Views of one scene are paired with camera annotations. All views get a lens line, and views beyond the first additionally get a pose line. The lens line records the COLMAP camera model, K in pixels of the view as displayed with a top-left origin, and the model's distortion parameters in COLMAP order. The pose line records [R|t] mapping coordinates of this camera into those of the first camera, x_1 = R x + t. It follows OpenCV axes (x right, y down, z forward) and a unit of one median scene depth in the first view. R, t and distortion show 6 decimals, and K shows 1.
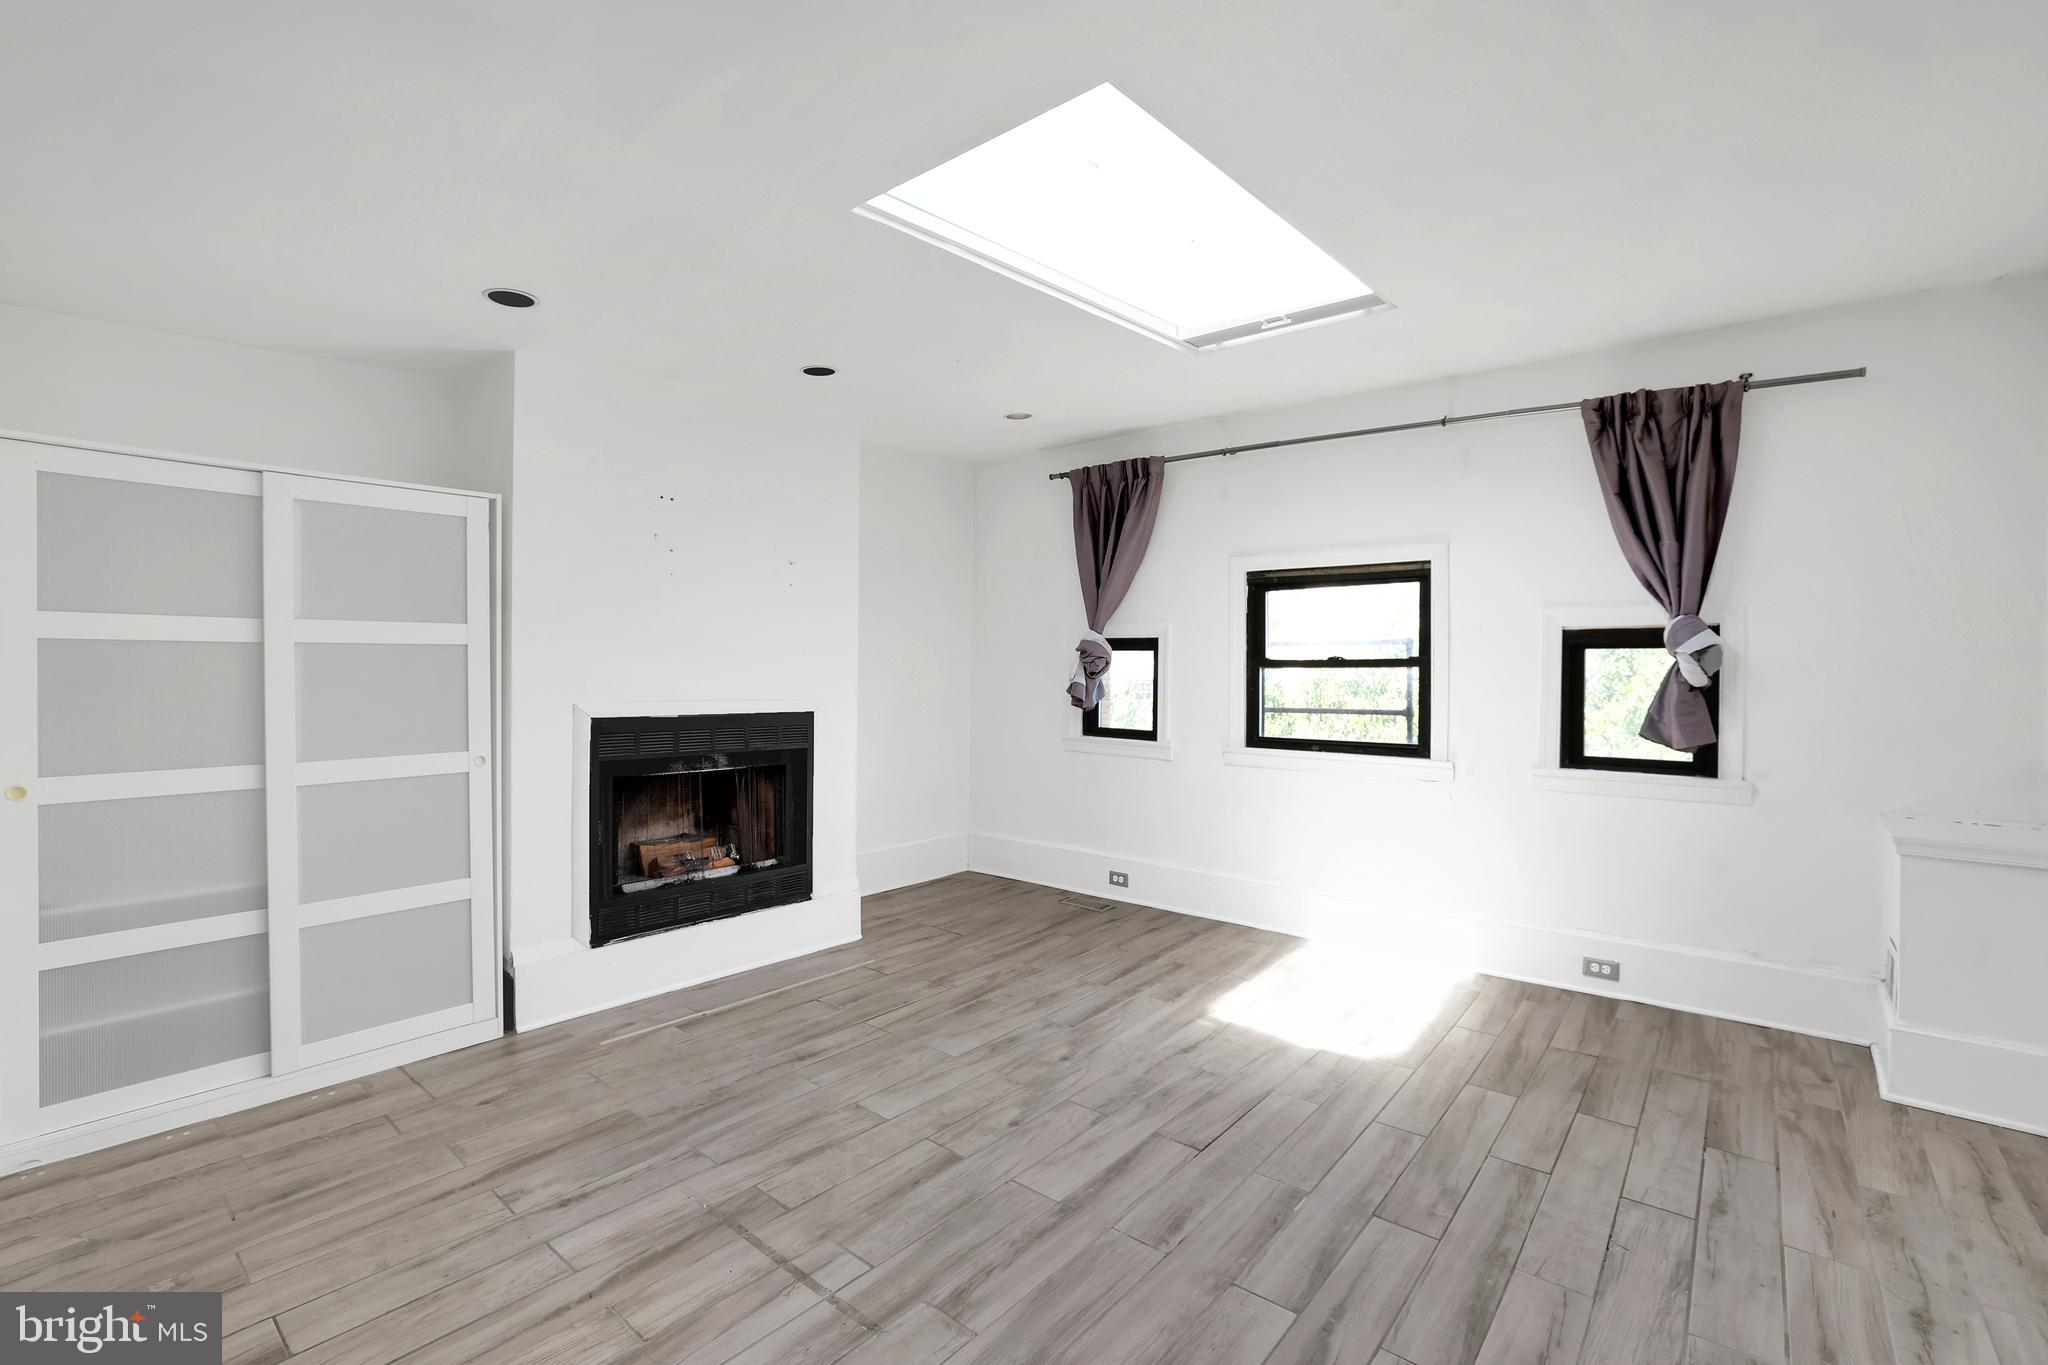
lens RADIAL K [[899.3, 0, 1013.4], [0, 899.3, 675.6], [0, 0, 1]] dist [-0.051445, 0.020271]
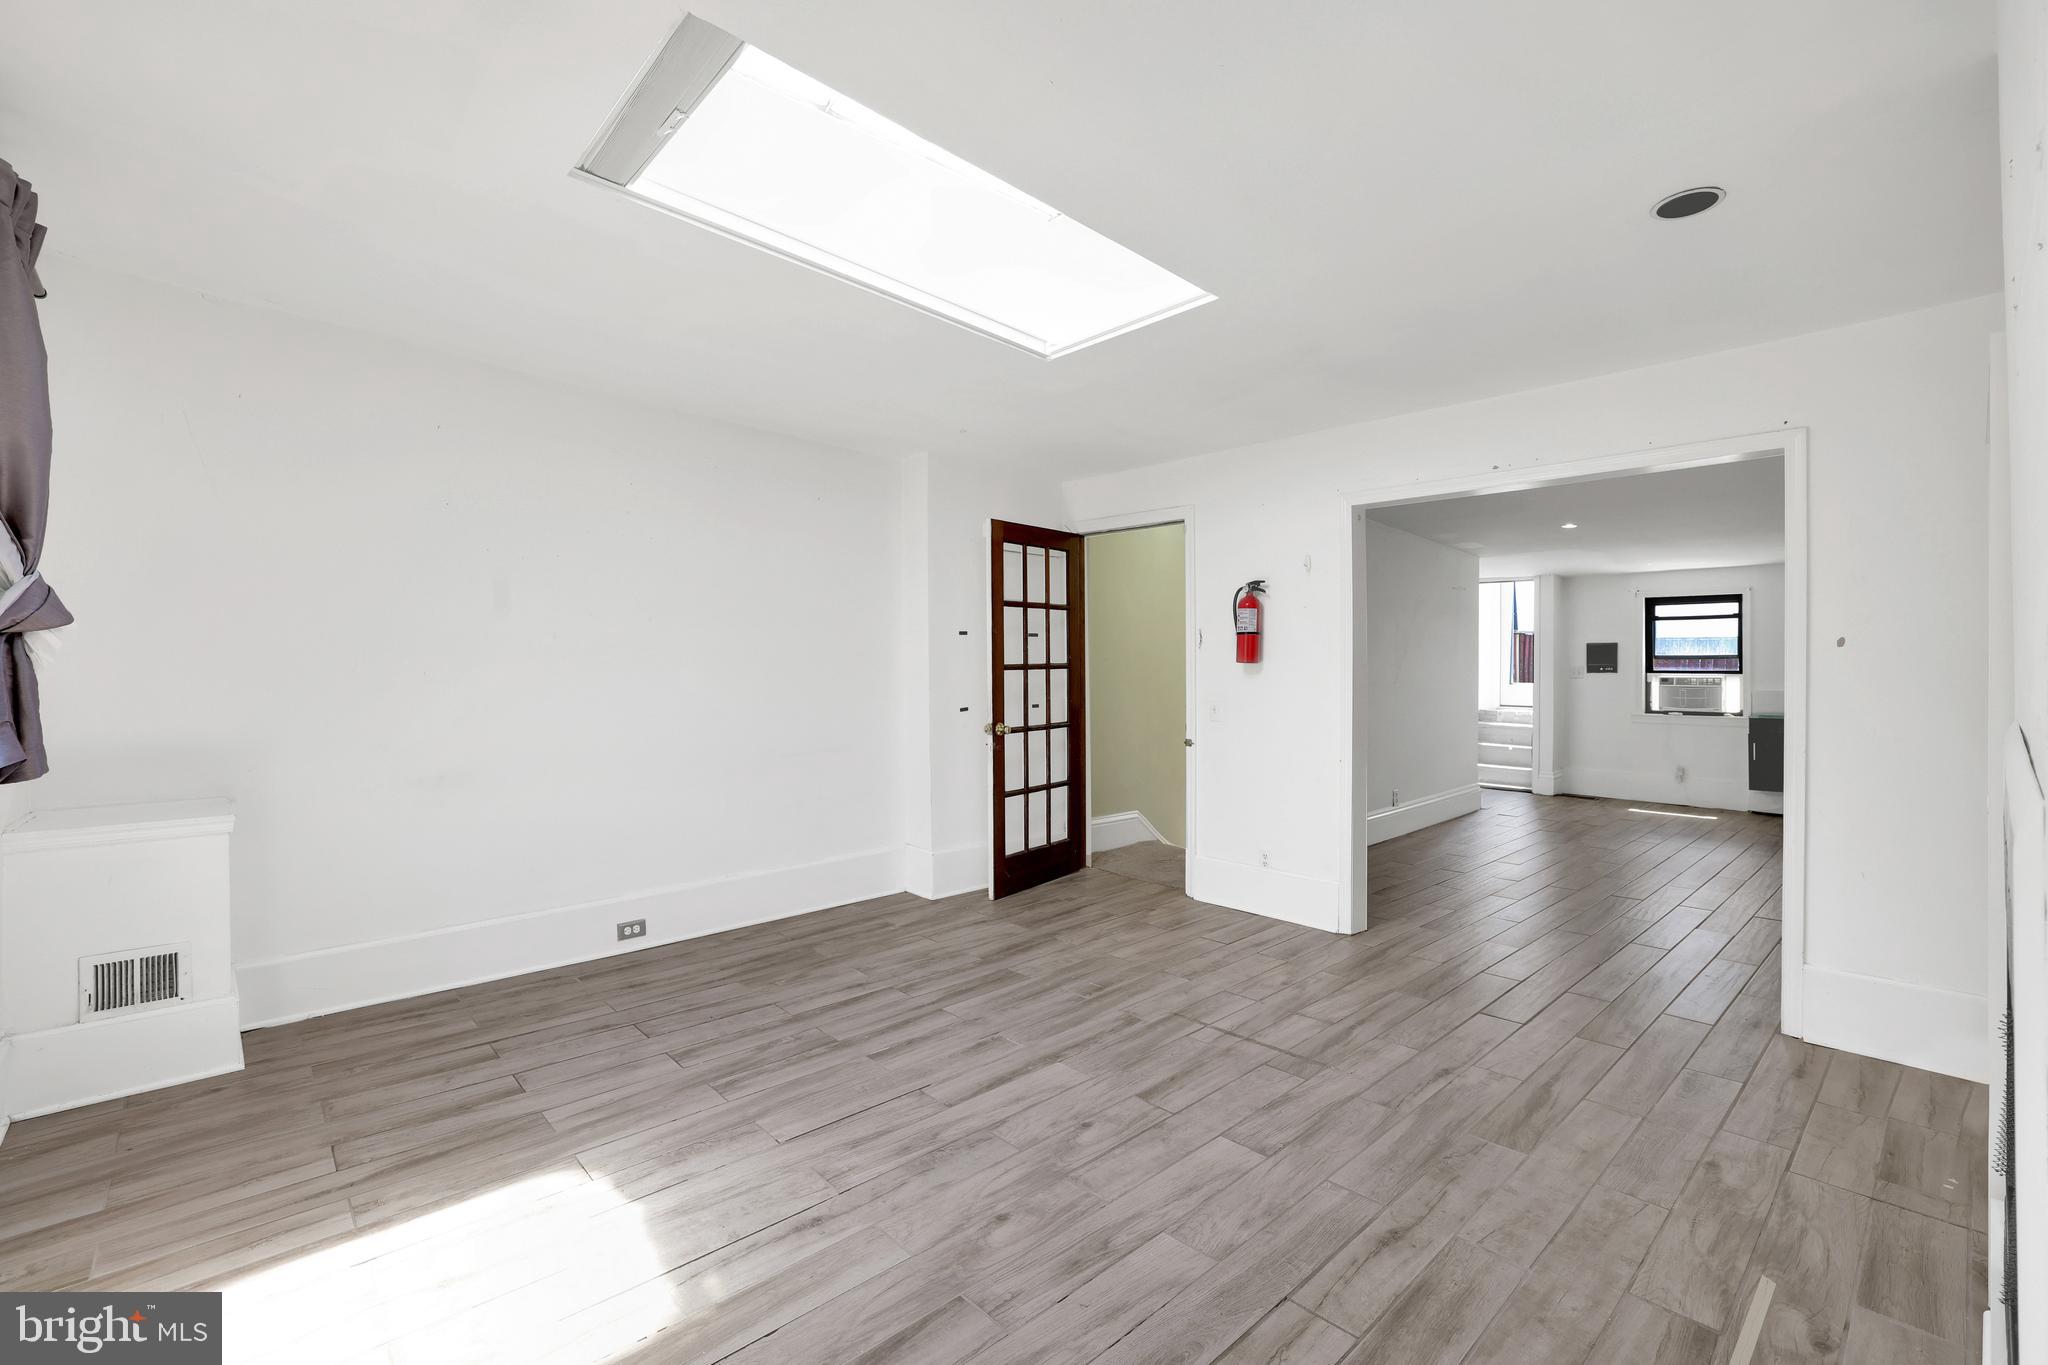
lens RADIAL K [[899.3, 0, 1013.4], [0, 899.3, 675.6], [0, 0, 1]] dist [-0.051445, 0.020271]
pose [[-0.990848, -0.001420, 0.134975, -0.050341], [0.001812, 0.999715, 0.023815, -0.004463], [-0.134971, 0.023842, -0.990563, 1.948718]]
